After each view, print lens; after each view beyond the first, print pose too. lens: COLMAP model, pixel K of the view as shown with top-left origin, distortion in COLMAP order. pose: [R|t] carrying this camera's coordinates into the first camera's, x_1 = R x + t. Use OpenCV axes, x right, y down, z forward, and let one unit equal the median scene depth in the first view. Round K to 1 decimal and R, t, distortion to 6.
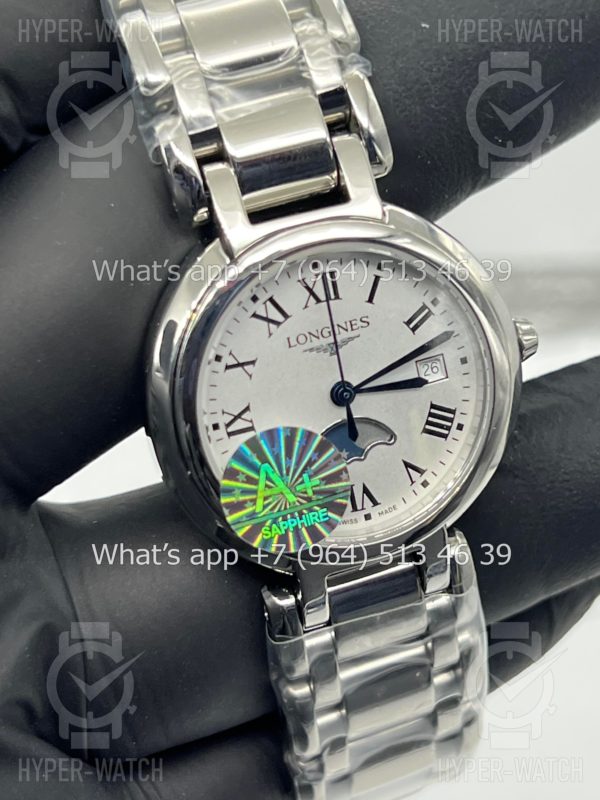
lens RADIAL K [[1867.9, 0, 298.9], [0, 1867.9, 405.9], [0, 0, 1]] dist [0.013454, 0.000000]
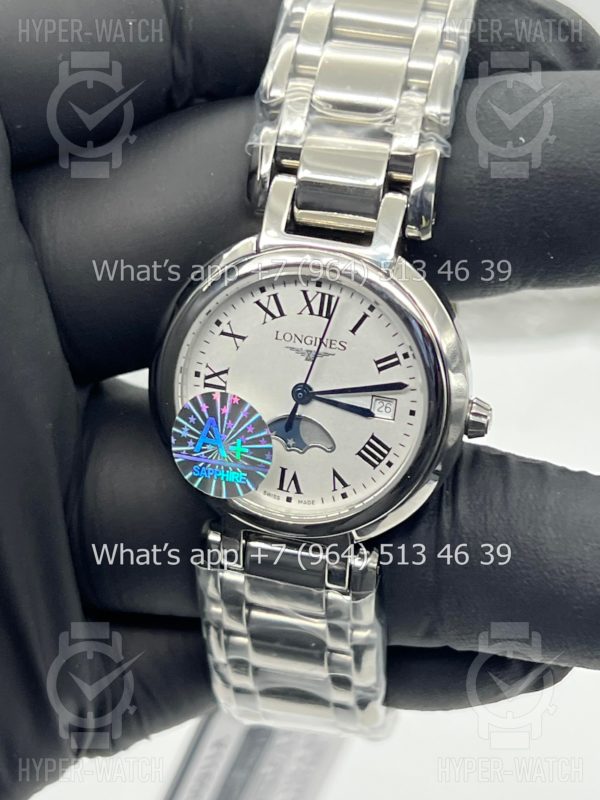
lens RADIAL K [[1867.9, 0, 301.5], [0, 1867.9, 393.8], [0, 0, 1]] dist [0.013454, 0.000000]
pose [[0.829651, 0.410030, -0.378885, 0.474219], [-0.405126, 0.909127, 0.096749, -0.121467], [0.384125, 0.073228, 0.920373, -0.091397]]
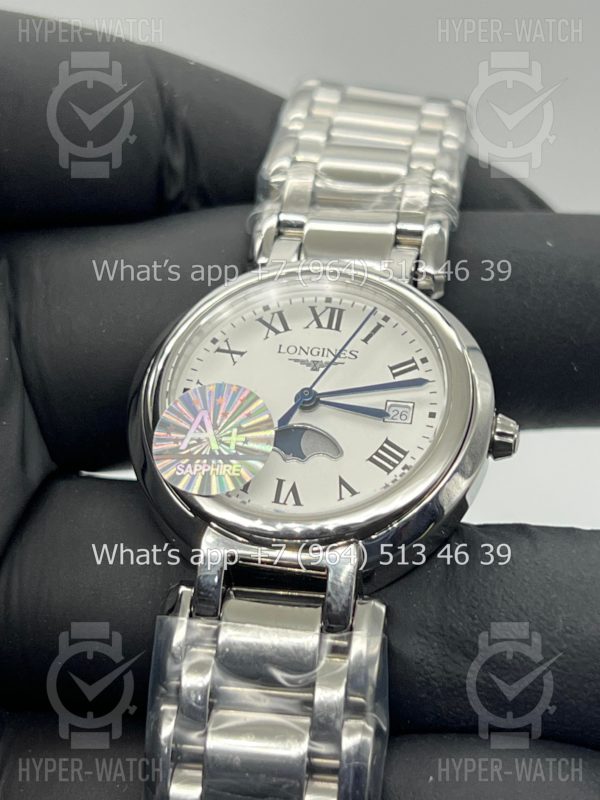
lens RADIAL K [[1867.9, 0, 298.9], [0, 1867.9, 398.5], [0, 0, 1]] dist [0.013454, 0.000000]
pose [[0.867524, 0.138426, -0.477745, 0.524635], [-0.426198, 0.702056, -0.570502, 0.598212], [0.256431, 0.698539, 0.668047, 0.296659]]
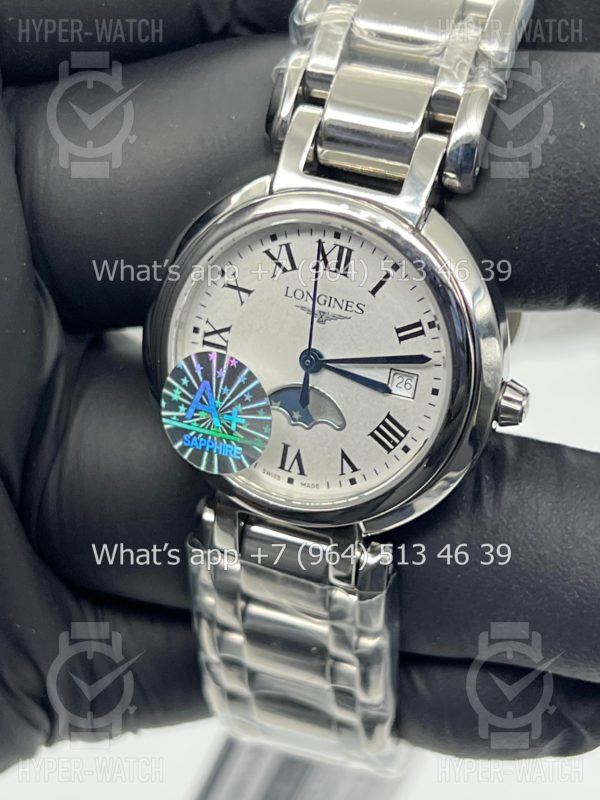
lens RADIAL K [[1867.9, 0, 301.6], [0, 1867.9, 398.9], [0, 0, 1]] dist [0.013454, 0.000000]
pose [[0.760190, 0.475831, -0.442375, 0.485973], [-0.456594, 0.875665, 0.157267, -0.147927], [0.462204, 0.082433, 0.882934, 0.092681]]
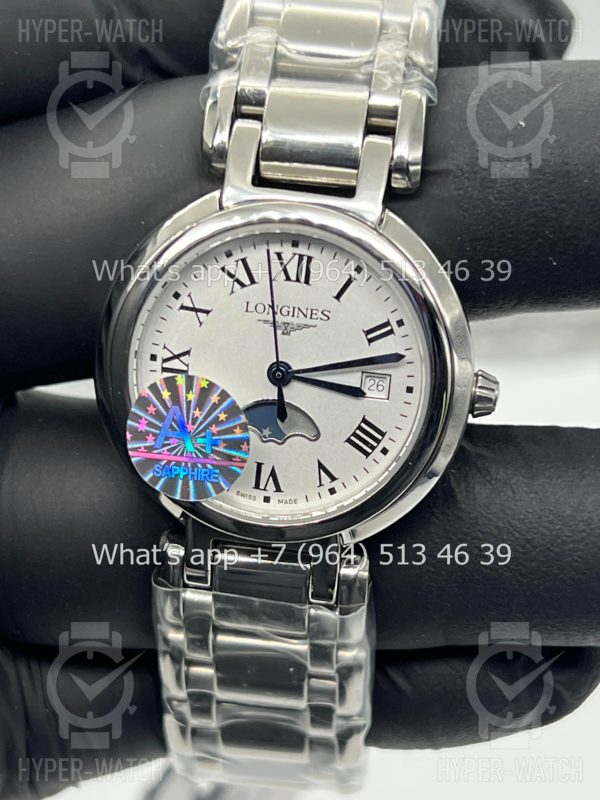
lens RADIAL K [[1867.9, 0, 321.2], [0, 1867.9, 402.5], [0, 0, 1]] dist [0.013454, 0.000000]
pose [[0.885010, 0.360624, -0.294461, 0.349396], [-0.371533, 0.928202, 0.020110, -0.020825], [0.280571, 0.091605, 0.955452, 0.038214]]
